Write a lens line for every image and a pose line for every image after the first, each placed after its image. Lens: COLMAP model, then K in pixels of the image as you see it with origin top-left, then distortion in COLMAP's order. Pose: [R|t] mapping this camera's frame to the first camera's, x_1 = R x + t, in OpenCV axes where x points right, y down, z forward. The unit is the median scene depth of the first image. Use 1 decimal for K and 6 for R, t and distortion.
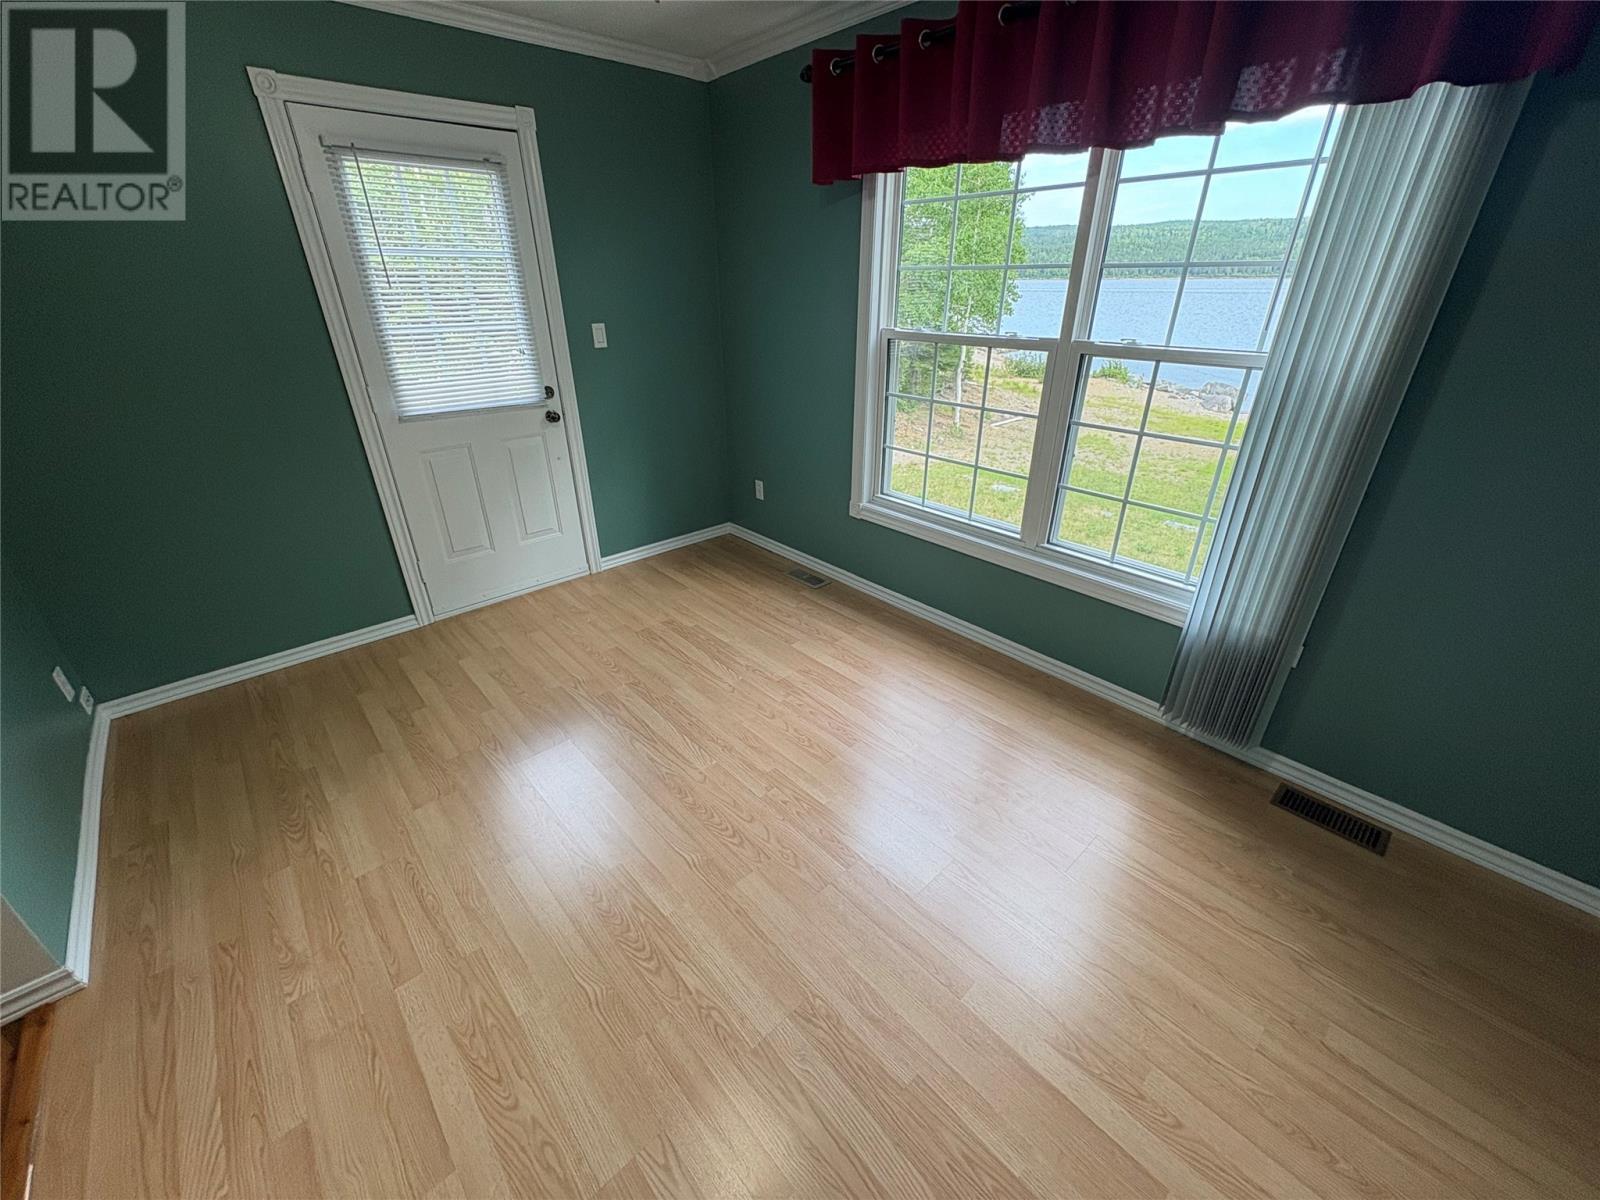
lens RADIAL K [[636.4, 0, 797.5], [0, 636.4, 595.0], [0, 0, 1]] dist [-0.000160, -0.000014]
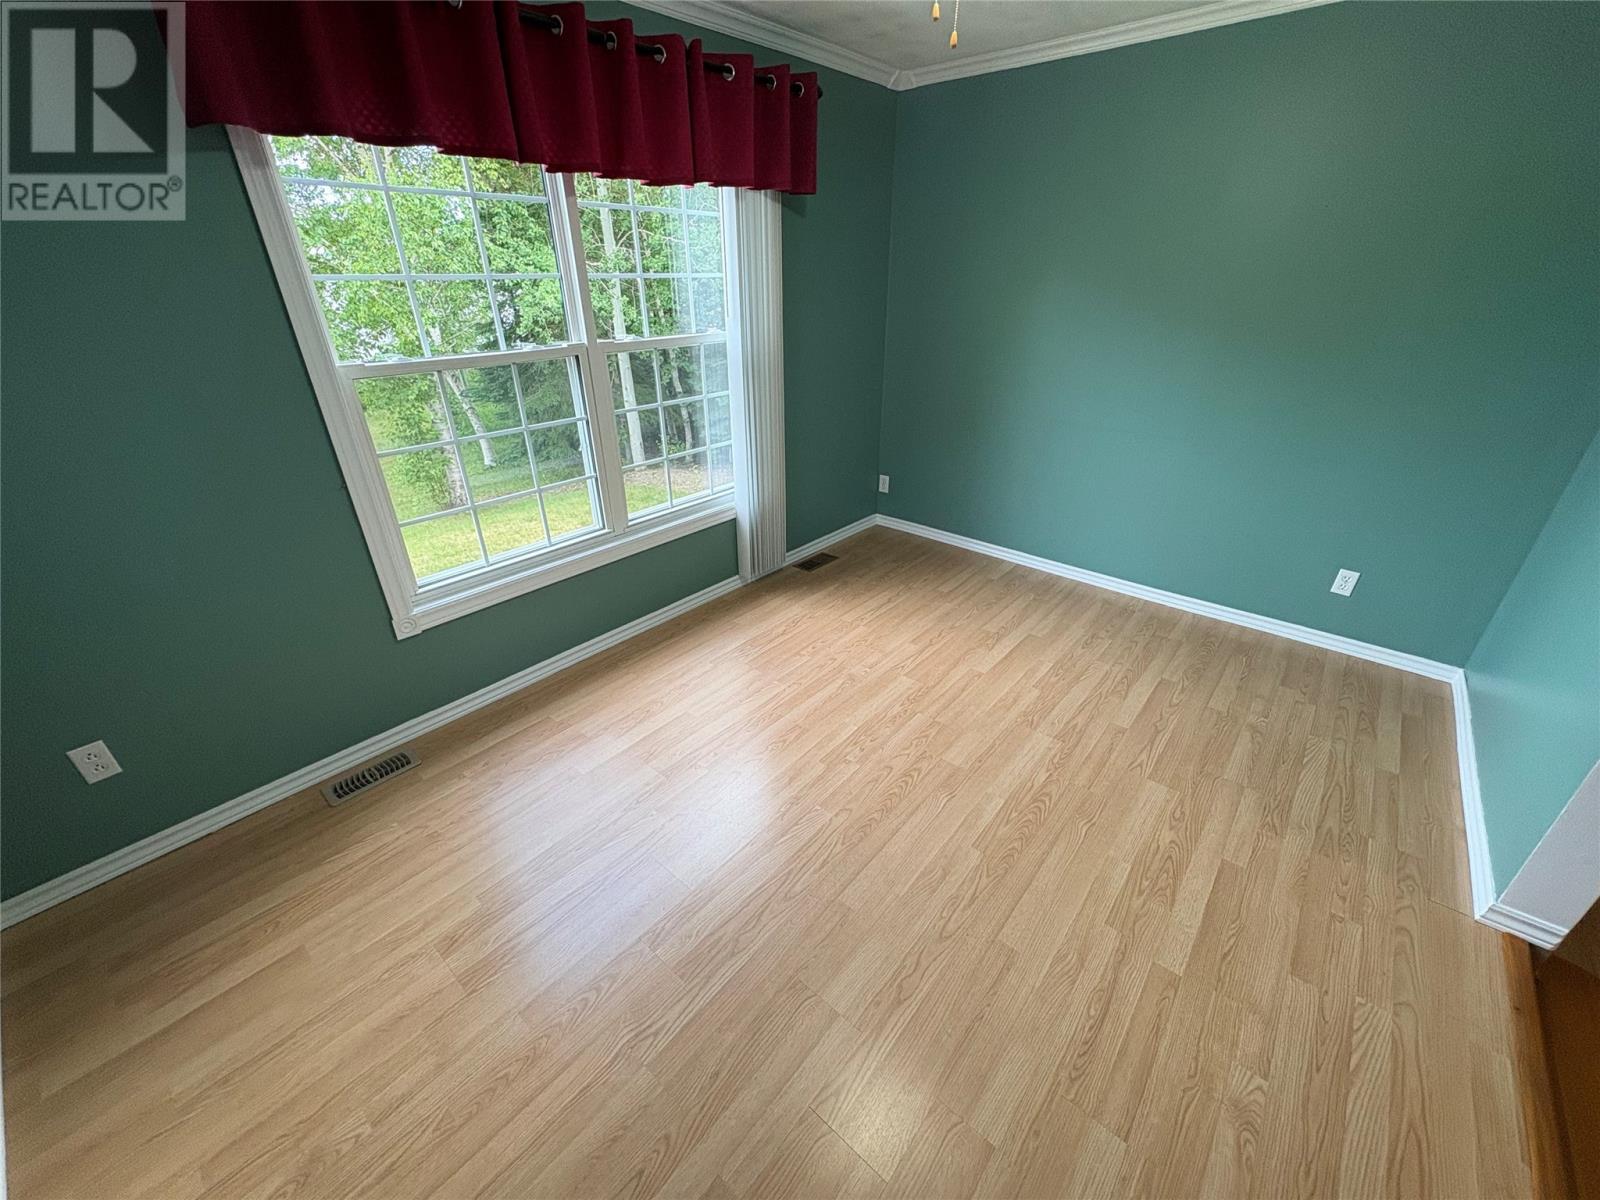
lens RADIAL K [[636.4, 0, 796.3], [0, 636.4, 604.7], [0, 0, 1]] dist [-0.000160, -0.000014]
pose [[-0.117858, -0.451671, 0.884366, -0.972662], [0.454685, 0.767188, 0.452421, -0.475515], [-0.882820, 0.455429, 0.114949, 0.941811]]
